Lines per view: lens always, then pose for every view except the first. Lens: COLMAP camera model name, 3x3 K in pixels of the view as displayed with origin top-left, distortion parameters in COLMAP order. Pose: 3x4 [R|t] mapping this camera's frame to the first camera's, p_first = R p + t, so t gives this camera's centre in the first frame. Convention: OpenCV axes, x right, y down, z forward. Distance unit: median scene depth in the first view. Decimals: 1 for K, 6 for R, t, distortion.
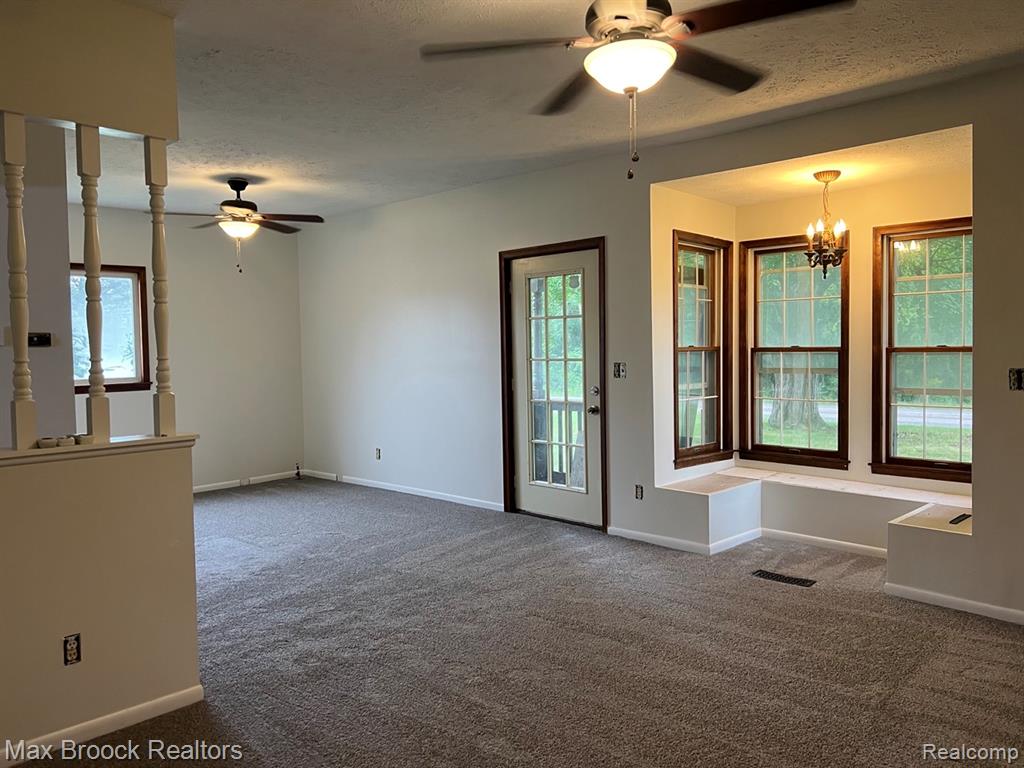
lens RADIAL K [[768.0, 0, 510.7], [0, 768.0, 374.2], [0, 0, 1]] dist [0.073128, -0.070125]
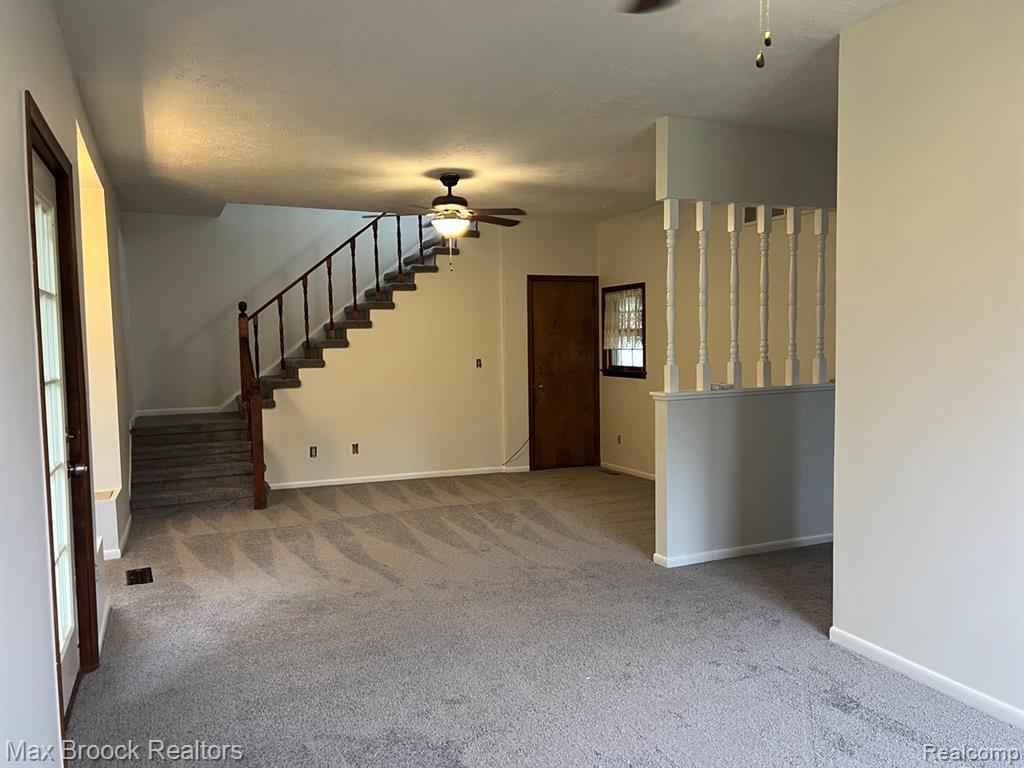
lens RADIAL K [[768.0, 0, 511.4], [0, 768.0, 383.6], [0, 0, 1]] dist [0.073128, -0.070125]
pose [[-0.927154, 0.010513, 0.374533, -0.413804], [0.048027, 0.994695, 0.090970, -0.051473], [-0.371589, 0.102331, -0.922740, 1.437894]]
